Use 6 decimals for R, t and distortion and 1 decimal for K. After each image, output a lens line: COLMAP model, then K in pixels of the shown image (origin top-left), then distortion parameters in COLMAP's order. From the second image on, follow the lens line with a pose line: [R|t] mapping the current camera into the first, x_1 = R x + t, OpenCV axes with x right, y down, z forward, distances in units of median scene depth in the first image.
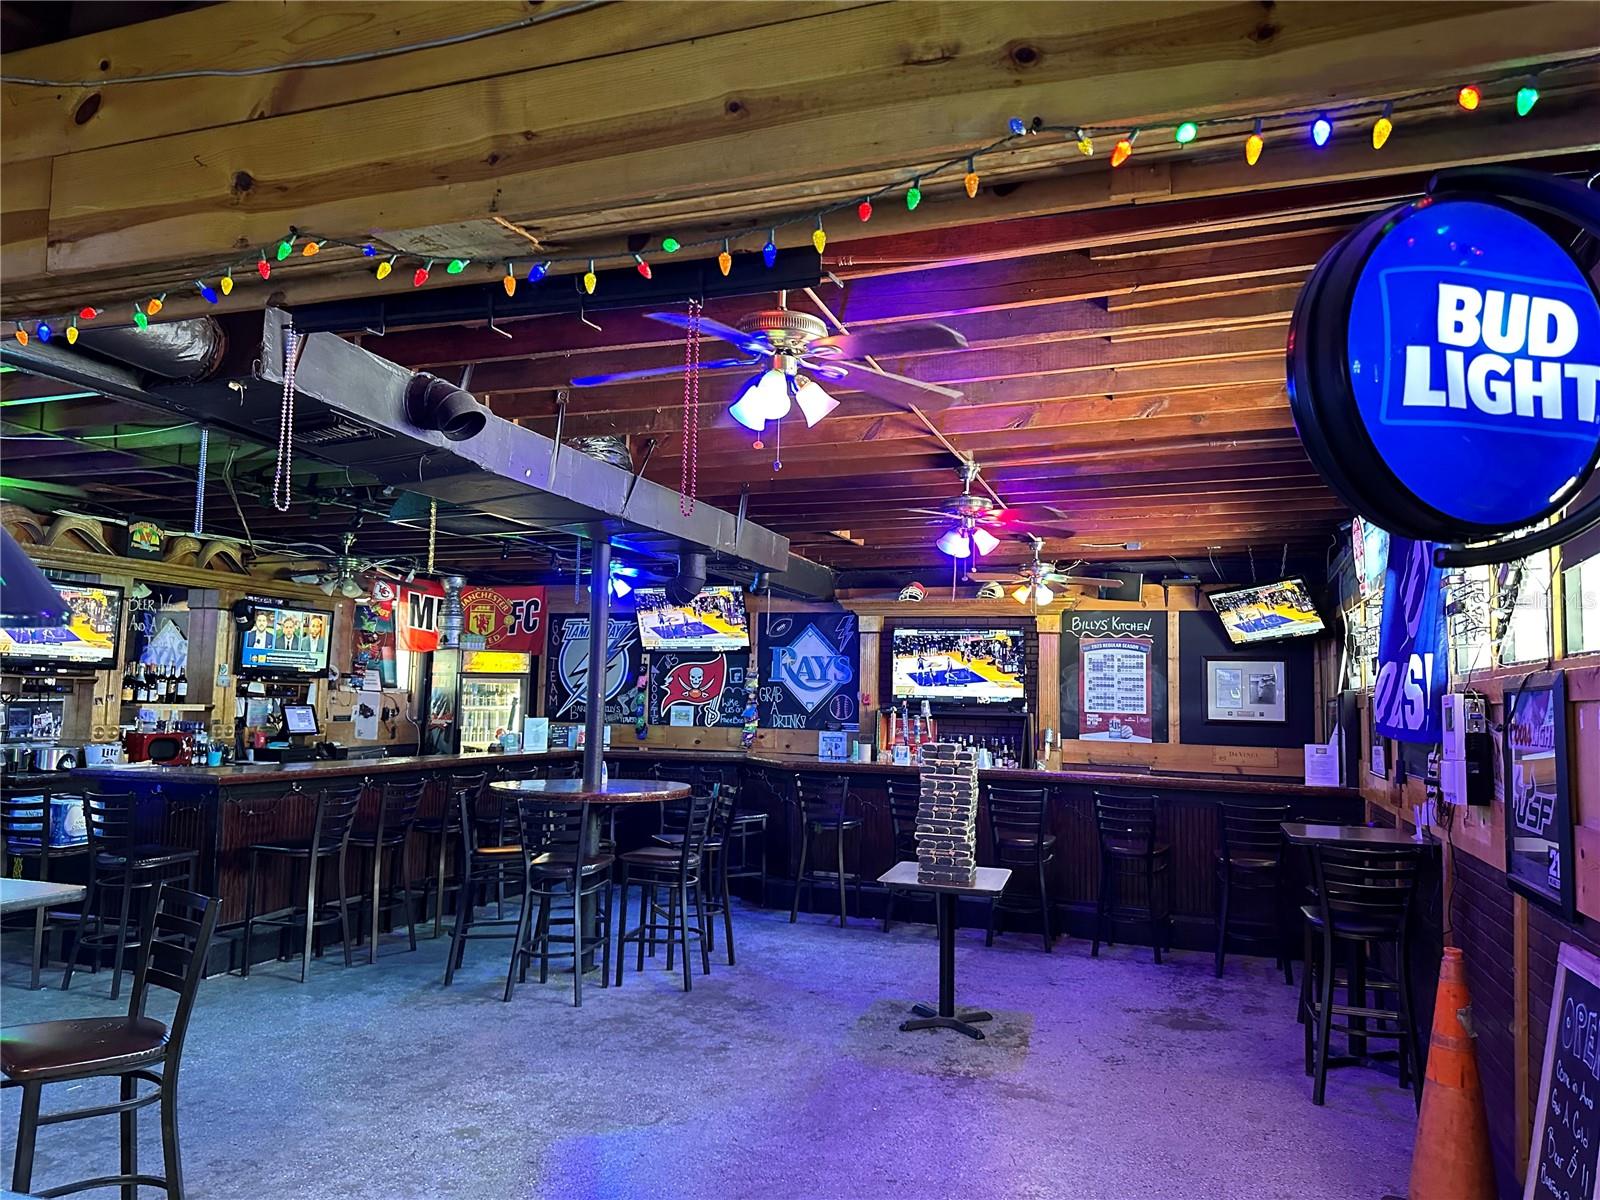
lens RADIAL K [[1124.9, 0, 794.4], [0, 1124.9, 594.9], [0, 0, 1]] dist [0.176324, -0.288015]
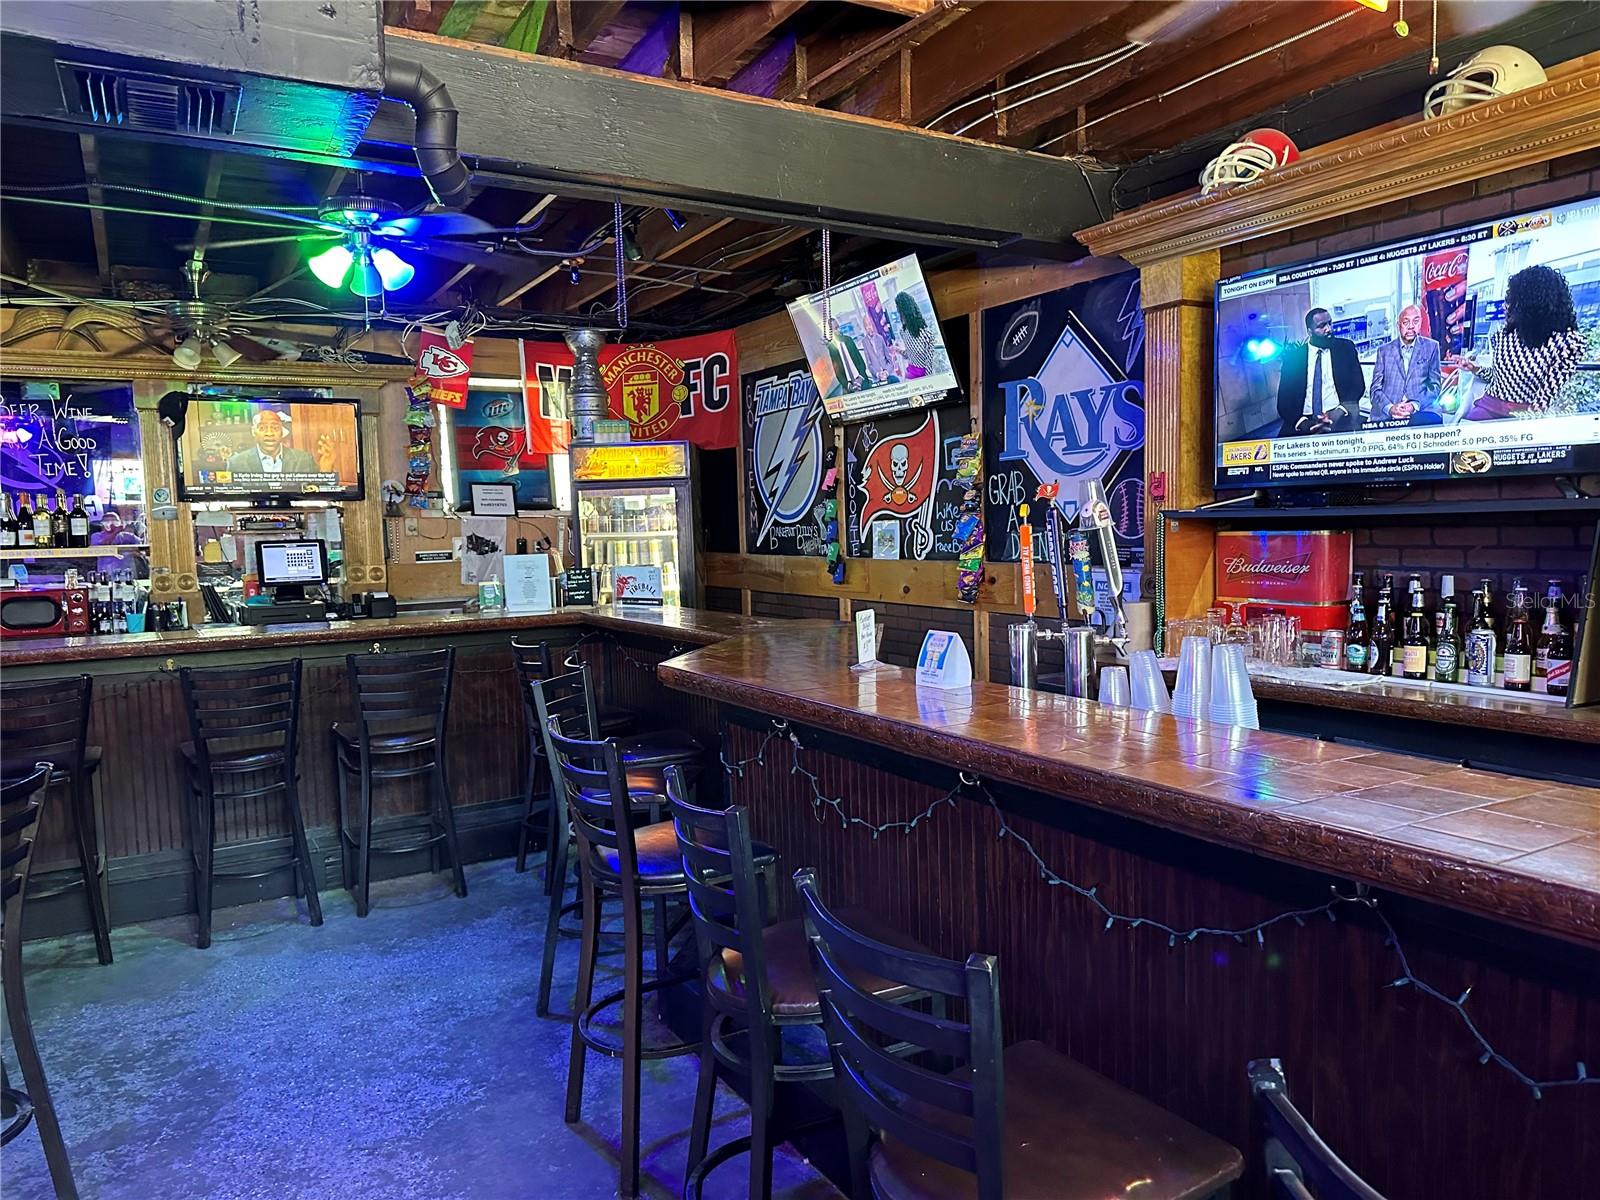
lens RADIAL K [[1124.9, 0, 794.4], [0, 1124.9, 594.9], [0, 0, 1]] dist [0.176324, -0.288015]
pose [[0.764345, 0.000309, -0.644807, 0.229456], [0.103430, 0.986993, 0.123077, 0.071619], [0.636458, -0.160766, 0.754371, 0.649451]]
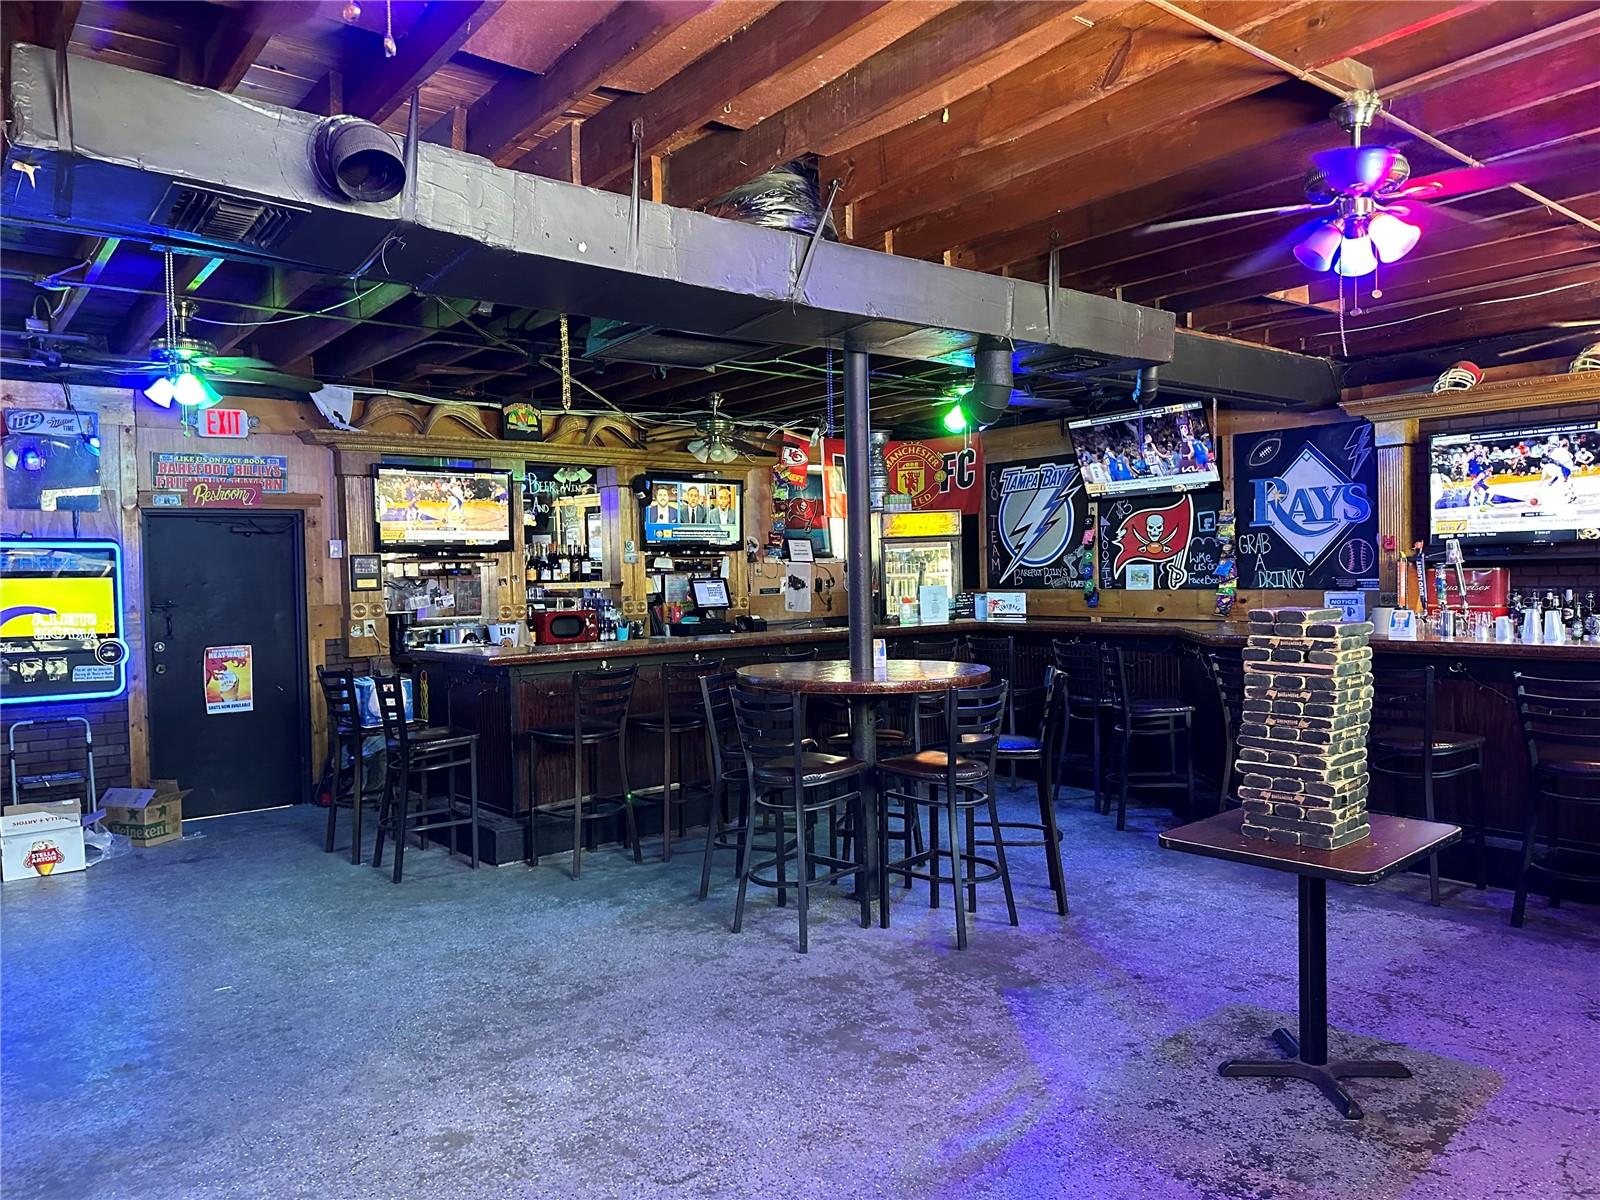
lens RADIAL K [[1124.9, 0, 794.4], [0, 1124.9, 594.9], [0, 0, 1]] dist [0.176324, -0.288015]
pose [[0.851574, -0.030086, -0.523371, 0.127121], [0.090477, 0.991806, 0.090199, 0.028520], [0.516369, -0.124164, 0.847317, 0.219095]]
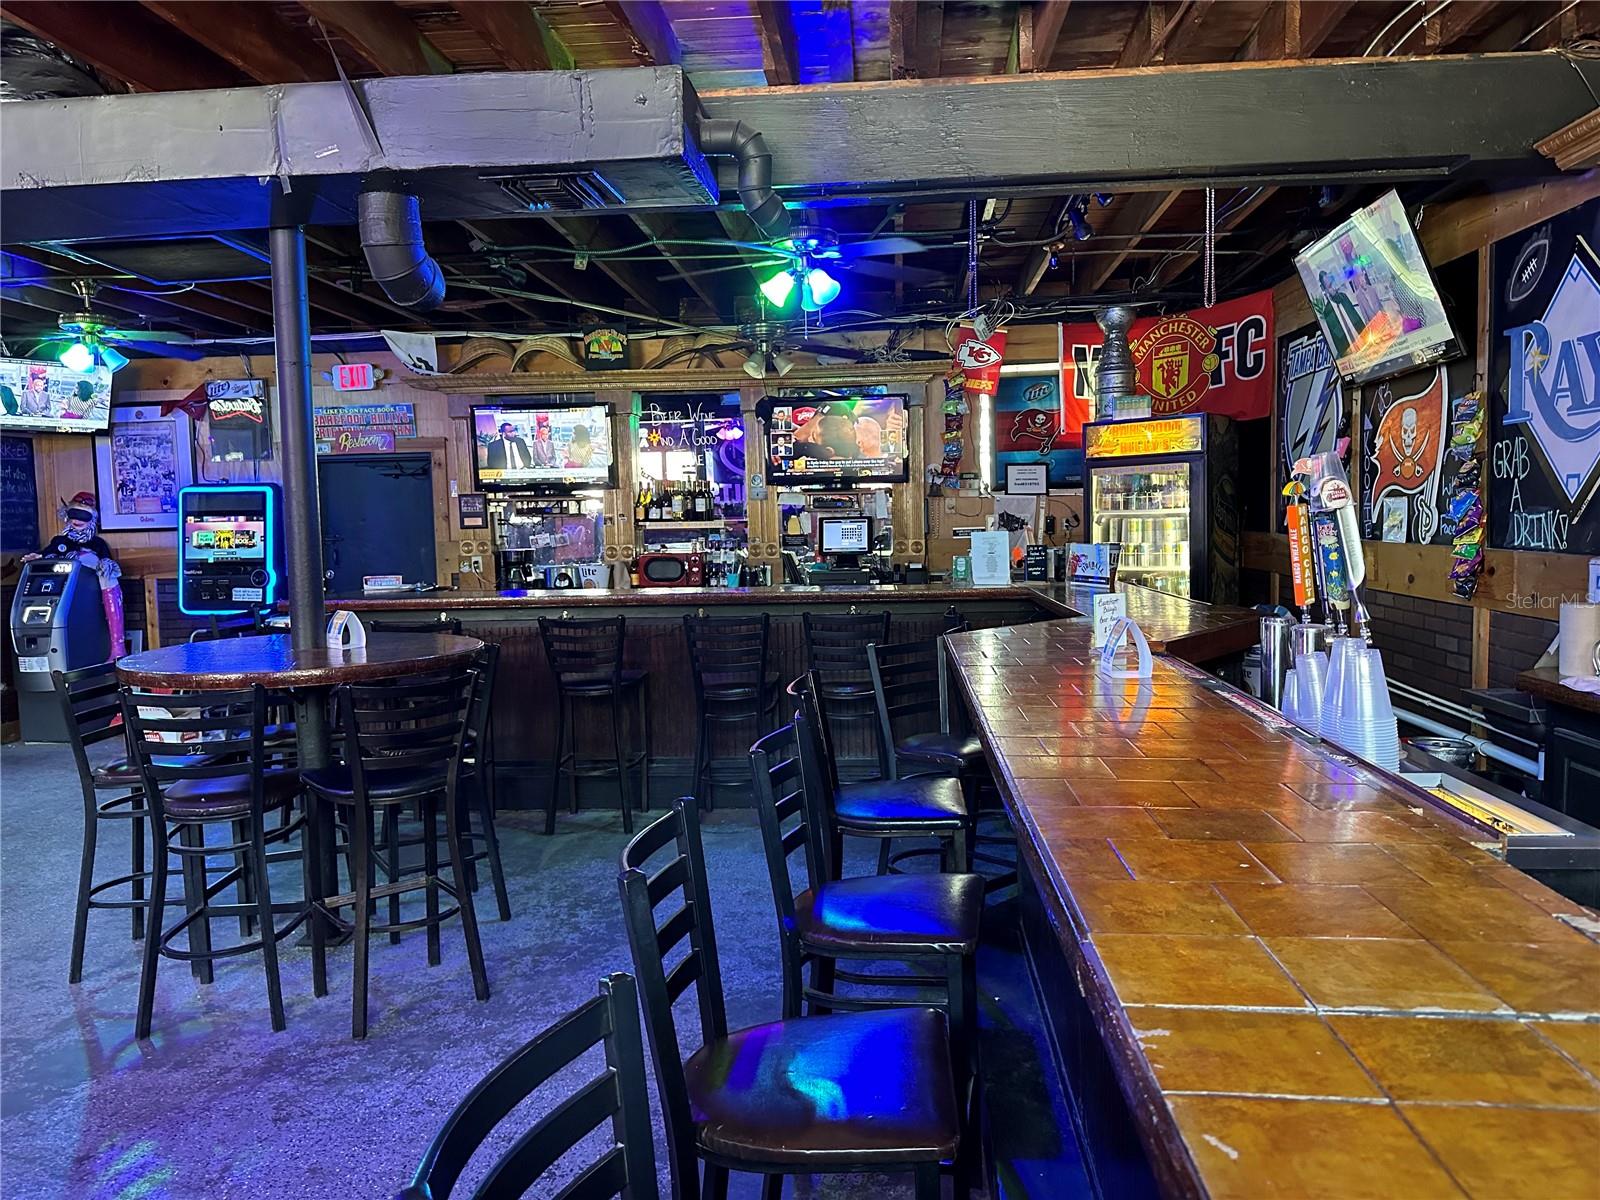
lens RADIAL K [[1120.1, 0, 800.0], [0, 1120.1, 600.0], [0, 0, 1]] dist [0.111456, -0.132789]
pose [[0.261182, 0.045907, -0.964197, 0.311970], [0.119620, 0.989630, 0.079520, 0.083605], [0.957849, -0.136107, 0.252982, 0.738232]]
